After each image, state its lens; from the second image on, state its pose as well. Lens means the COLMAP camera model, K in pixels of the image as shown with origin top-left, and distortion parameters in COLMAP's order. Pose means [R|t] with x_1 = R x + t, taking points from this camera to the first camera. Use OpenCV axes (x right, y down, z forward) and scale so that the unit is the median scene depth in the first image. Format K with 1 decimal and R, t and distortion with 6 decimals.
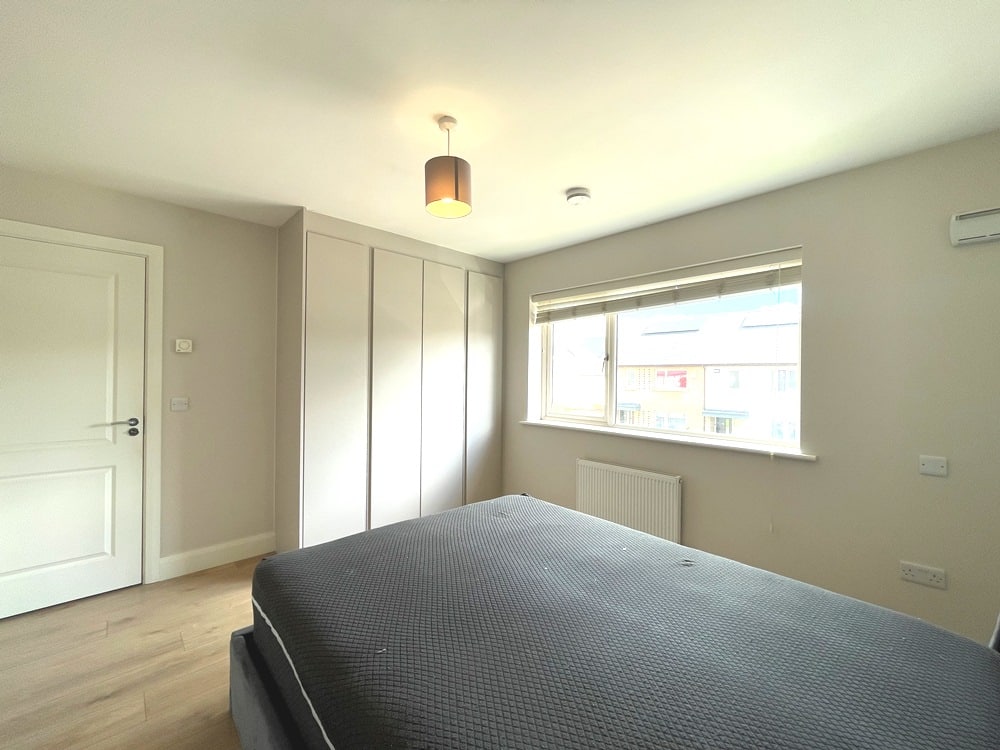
lens RADIAL K [[404.8, 0, 500.0], [0, 404.8, 375.0], [0, 0, 1]] dist [-0.002177, -0.000086]
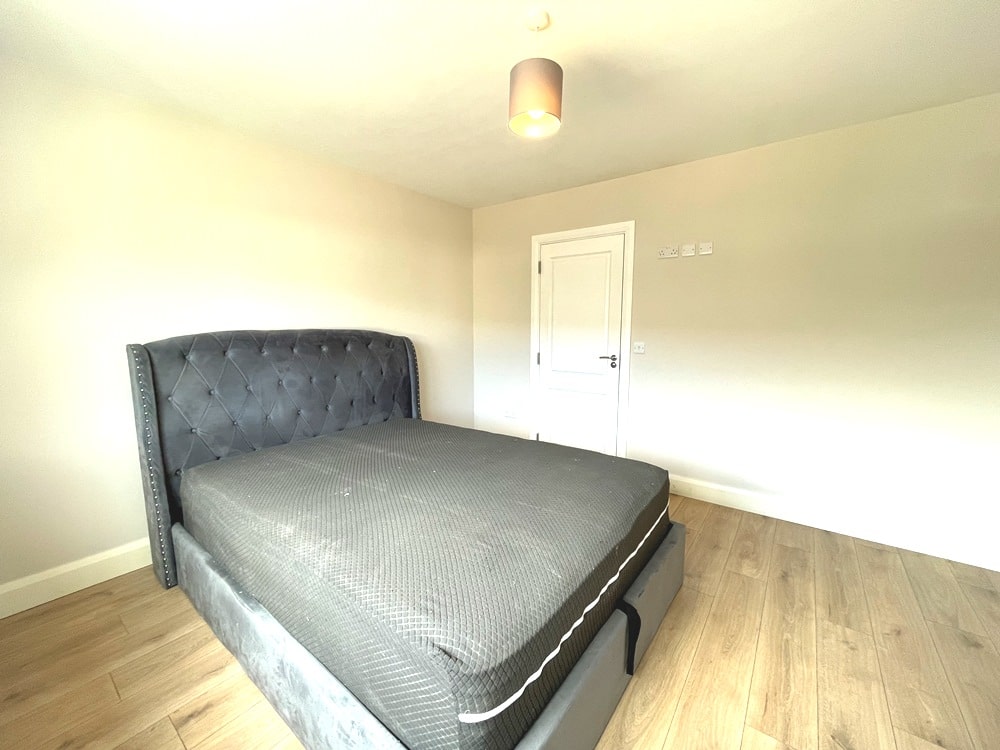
lens RADIAL K [[404.8, 0, 500.0], [0, 404.8, 375.0], [0, 0, 1]] dist [-0.002177, -0.000086]
pose [[-0.987526, 0.009630, -0.157161, 0.070911], [-0.008855, 0.993151, 0.116498, 0.018371], [0.157207, 0.116436, -0.980678, 1.413570]]
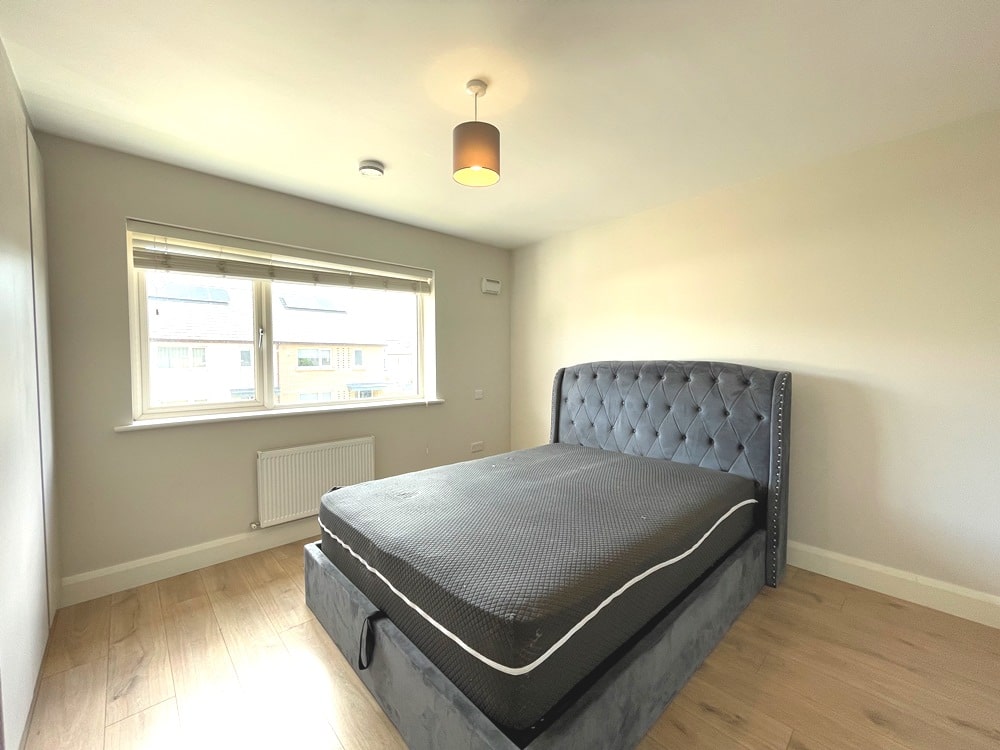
lens RADIAL K [[404.8, 0, 500.0], [0, 404.8, 375.0], [0, 0, 1]] dist [-0.002177, -0.000086]
pose [[0.019052, -0.051327, 0.998500, -0.834277], [-0.001347, 0.998679, 0.051362, 0.009868], [-0.999818, -0.002324, 0.018957, 0.678172]]
